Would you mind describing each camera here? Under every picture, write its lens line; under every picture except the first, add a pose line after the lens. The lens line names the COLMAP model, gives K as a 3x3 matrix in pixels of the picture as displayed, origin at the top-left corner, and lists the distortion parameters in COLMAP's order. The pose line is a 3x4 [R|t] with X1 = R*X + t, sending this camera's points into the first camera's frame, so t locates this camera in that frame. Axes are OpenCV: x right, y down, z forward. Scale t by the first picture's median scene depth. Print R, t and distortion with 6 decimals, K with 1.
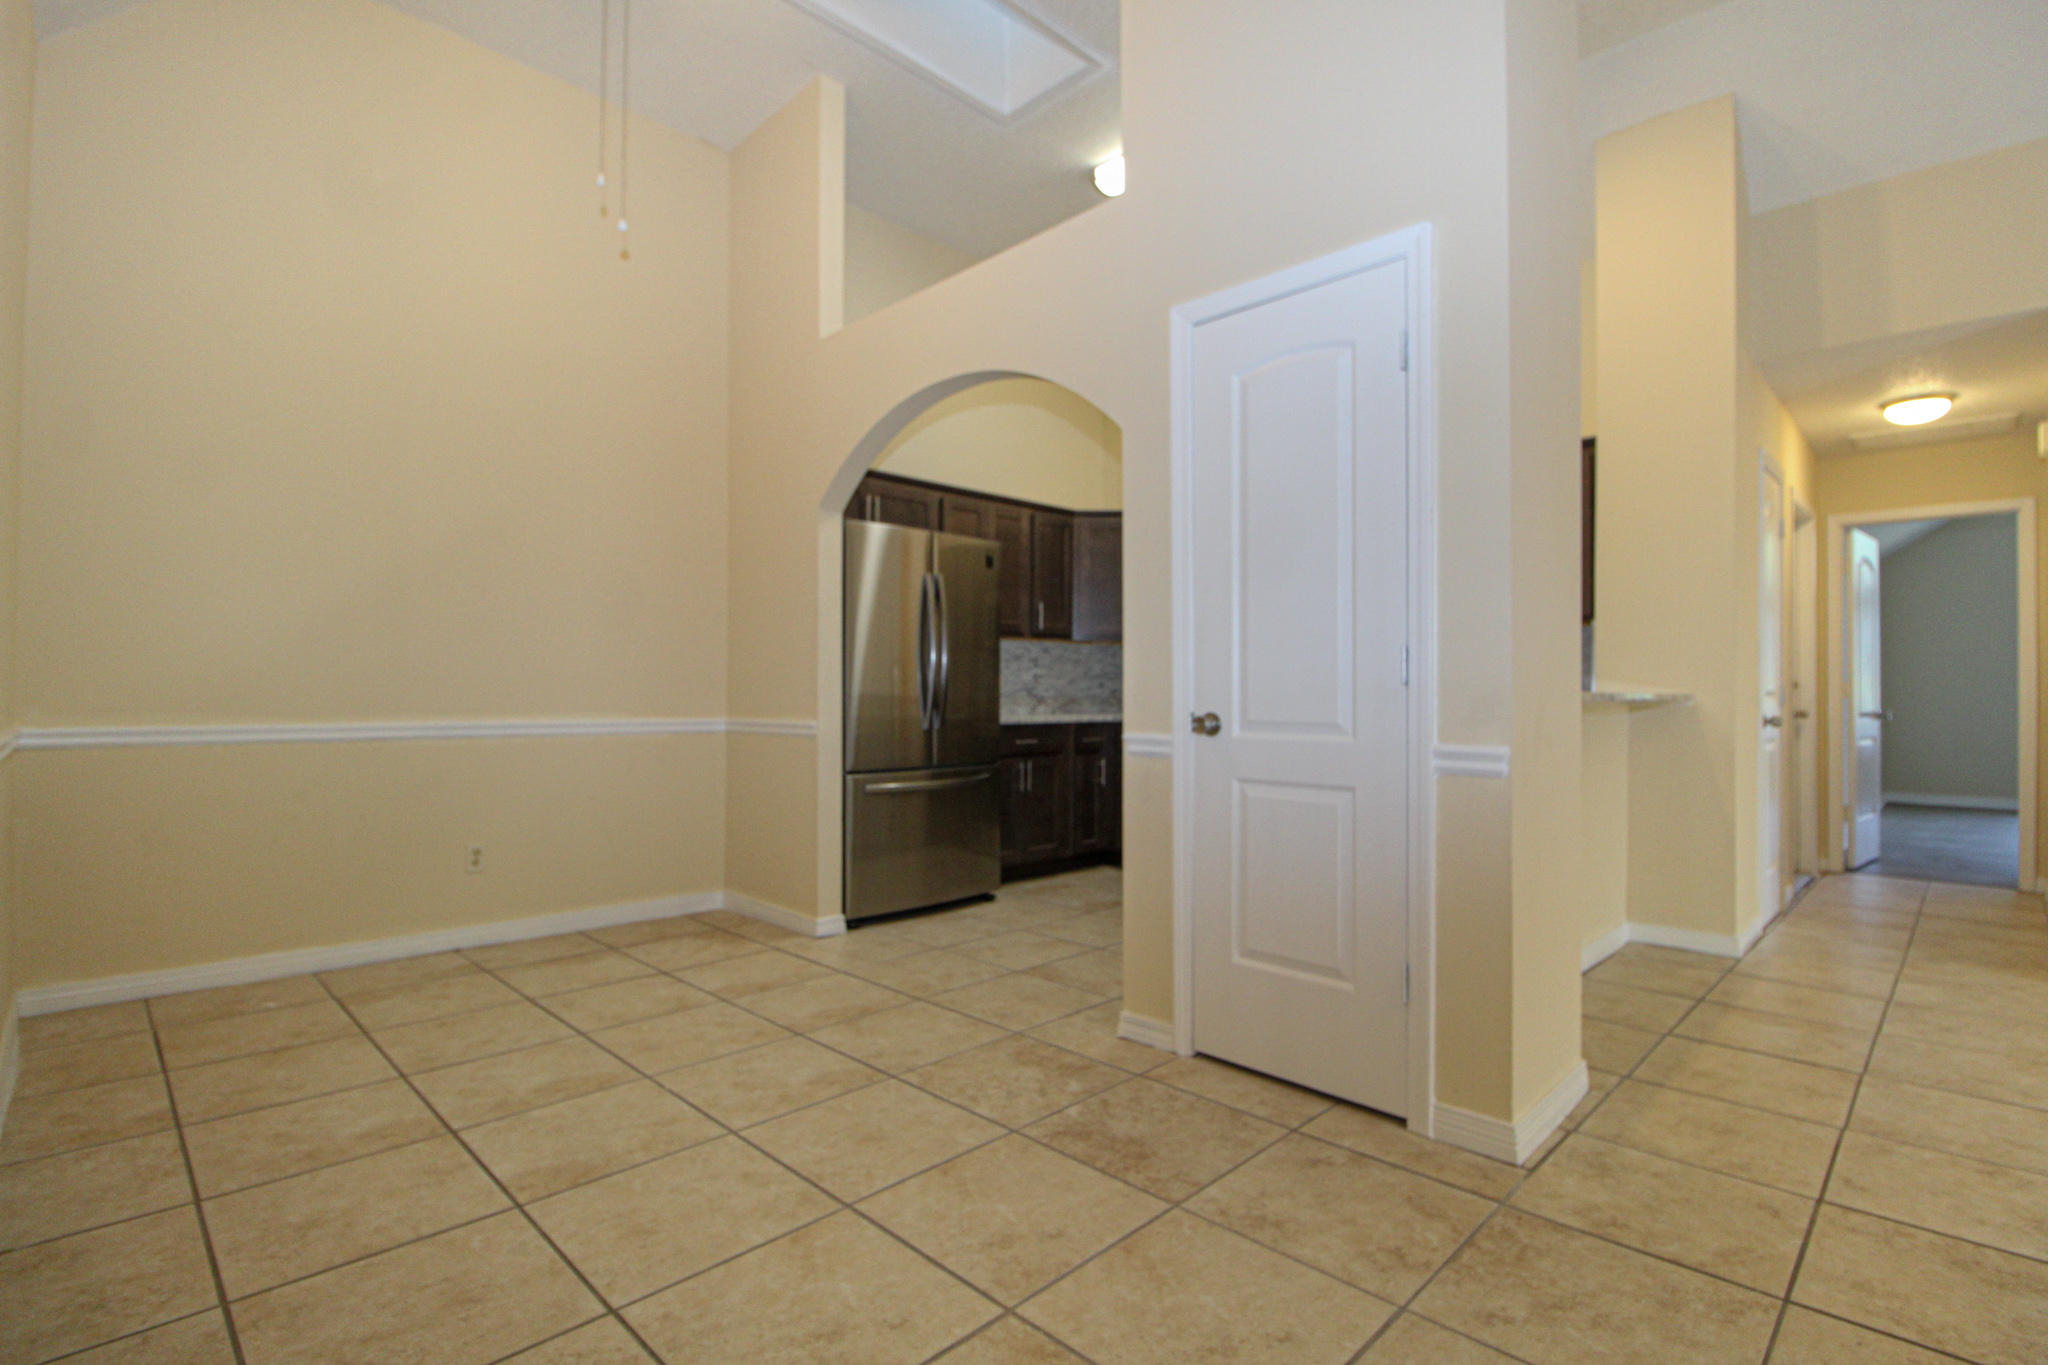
lens RADIAL K [[966.7, 0, 1031.7], [0, 966.7, 683.4], [0, 0, 1]] dist [-0.004231, -0.001206]
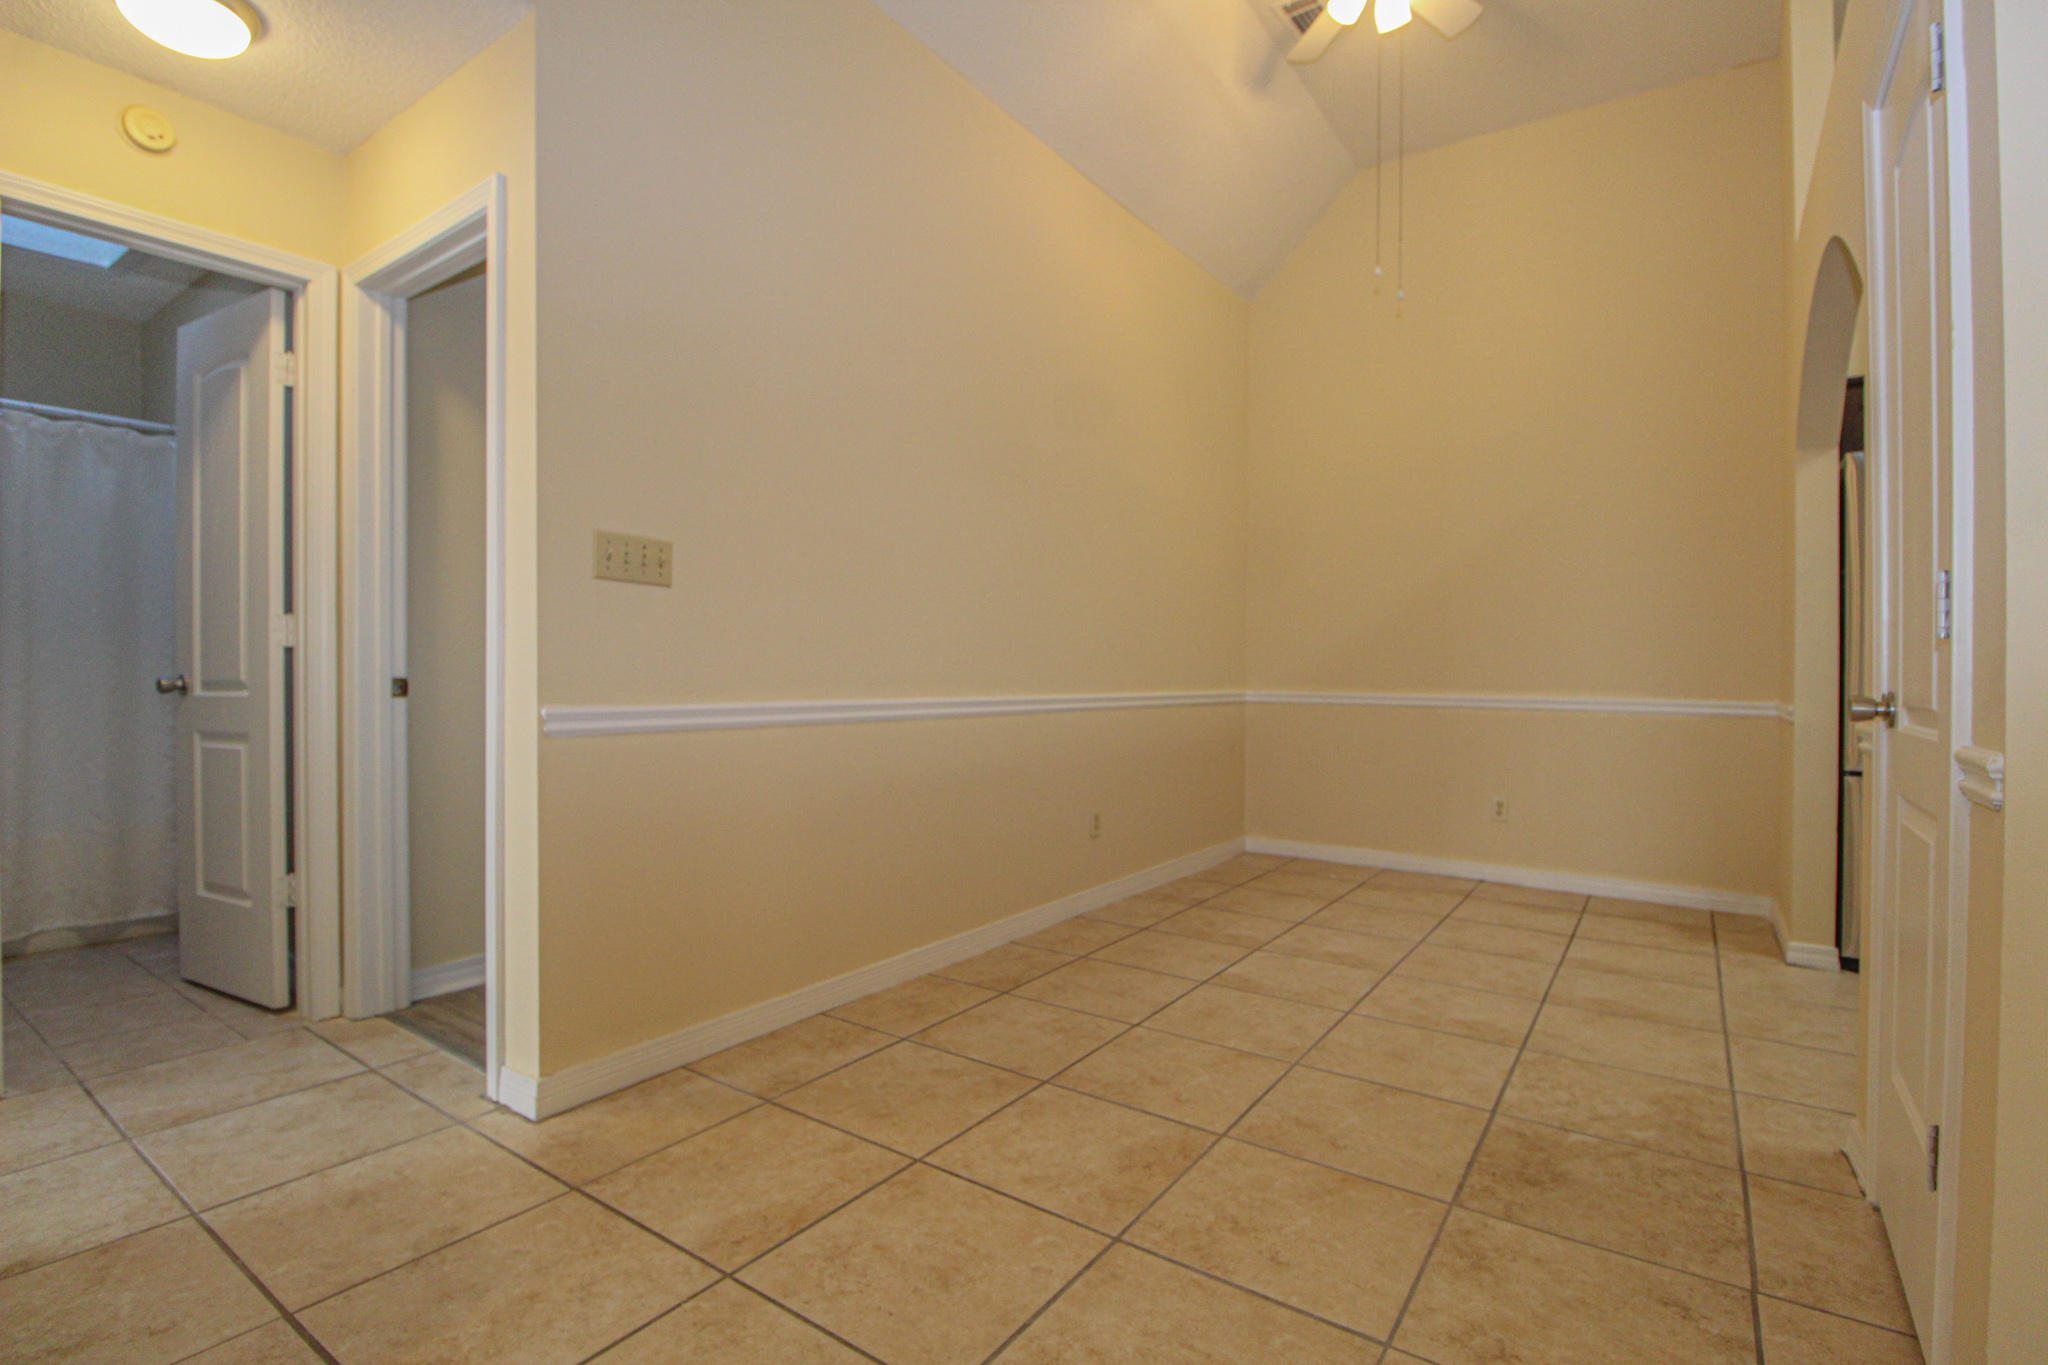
lens RADIAL K [[966.7, 0, 1031.7], [0, 966.7, 683.4], [0, 0, 1]] dist [-0.004231, -0.001206]
pose [[0.161761, 0.007887, -0.986799, 0.759948], [0.003379, 0.999958, 0.008546, 0.016699], [0.986824, -0.004716, 0.161727, 0.334921]]
